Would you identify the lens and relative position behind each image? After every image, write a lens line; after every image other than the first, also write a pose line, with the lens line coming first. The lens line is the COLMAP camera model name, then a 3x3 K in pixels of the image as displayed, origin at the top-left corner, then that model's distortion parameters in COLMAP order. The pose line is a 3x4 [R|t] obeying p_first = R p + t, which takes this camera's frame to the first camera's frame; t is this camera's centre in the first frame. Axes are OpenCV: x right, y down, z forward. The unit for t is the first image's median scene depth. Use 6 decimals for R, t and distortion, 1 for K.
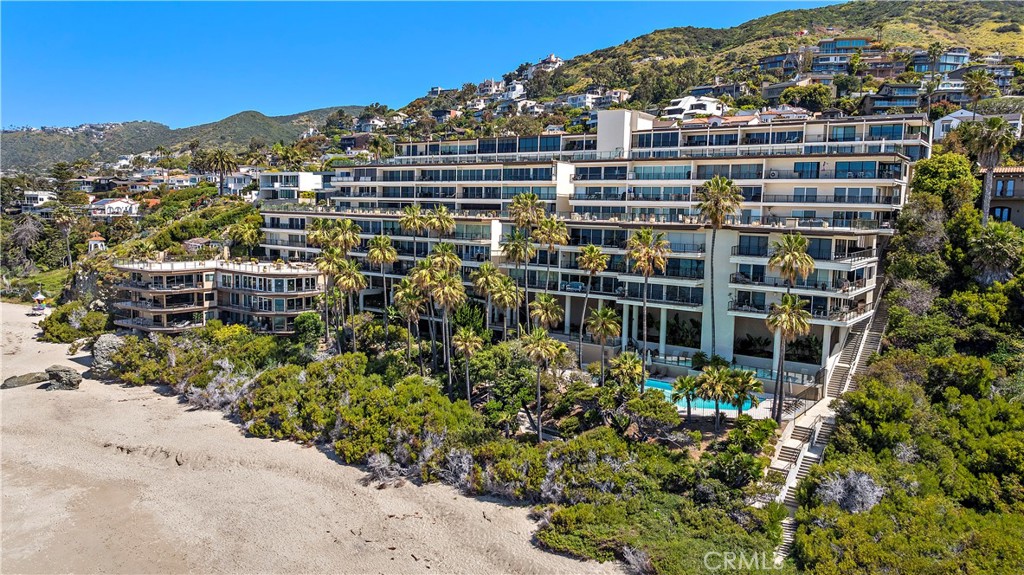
lens RADIAL K [[733.9, 0, 512.0], [0, 733.9, 287.5], [0, 0, 1]] dist [-0.037608, 0.034888]
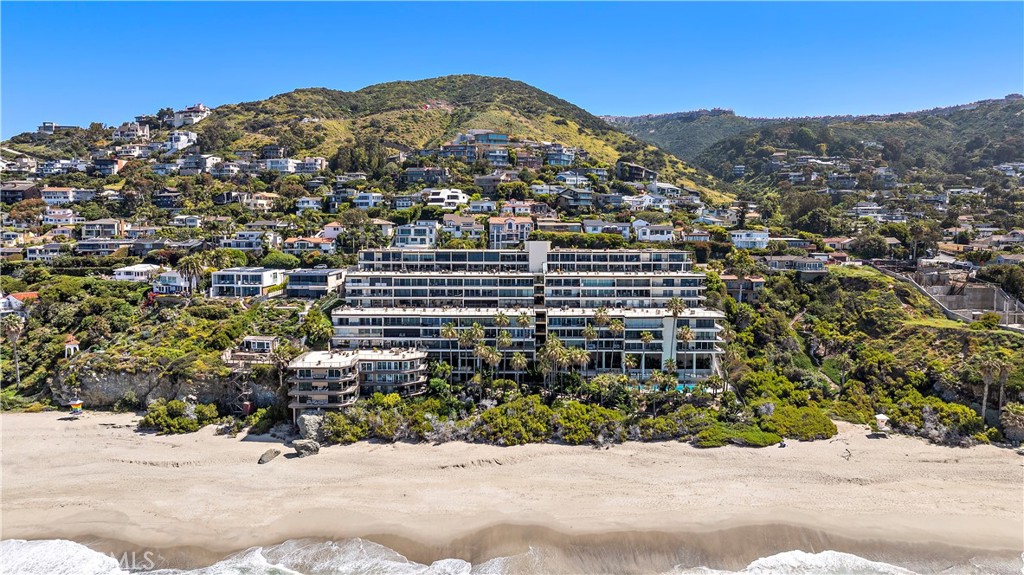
lens RADIAL K [[733.9, 0, 512.0], [0, 733.9, 287.5], [0, 0, 1]] dist [-0.037608, 0.034888]
pose [[0.802359, -0.070043, 0.592717, -1.205416], [0.078345, 0.996857, 0.011746, -0.193931], [-0.591677, 0.037012, 0.805325, -0.477184]]
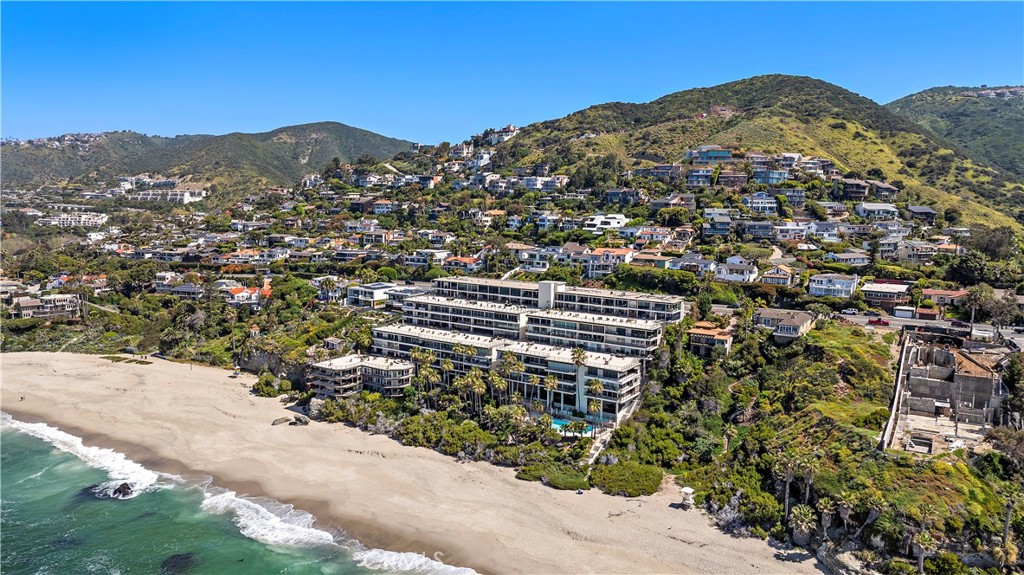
lens RADIAL K [[711.1, 0, 512.0], [0, 711.1, 287.5], [0, 0, 1]] dist [-0.023377, -0.000189]
pose [[0.998289, -0.015371, 0.056422, -0.091557], [0.014204, 0.999678, 0.021026, -0.339254], [-0.056727, -0.020189, 0.998186, -1.281499]]
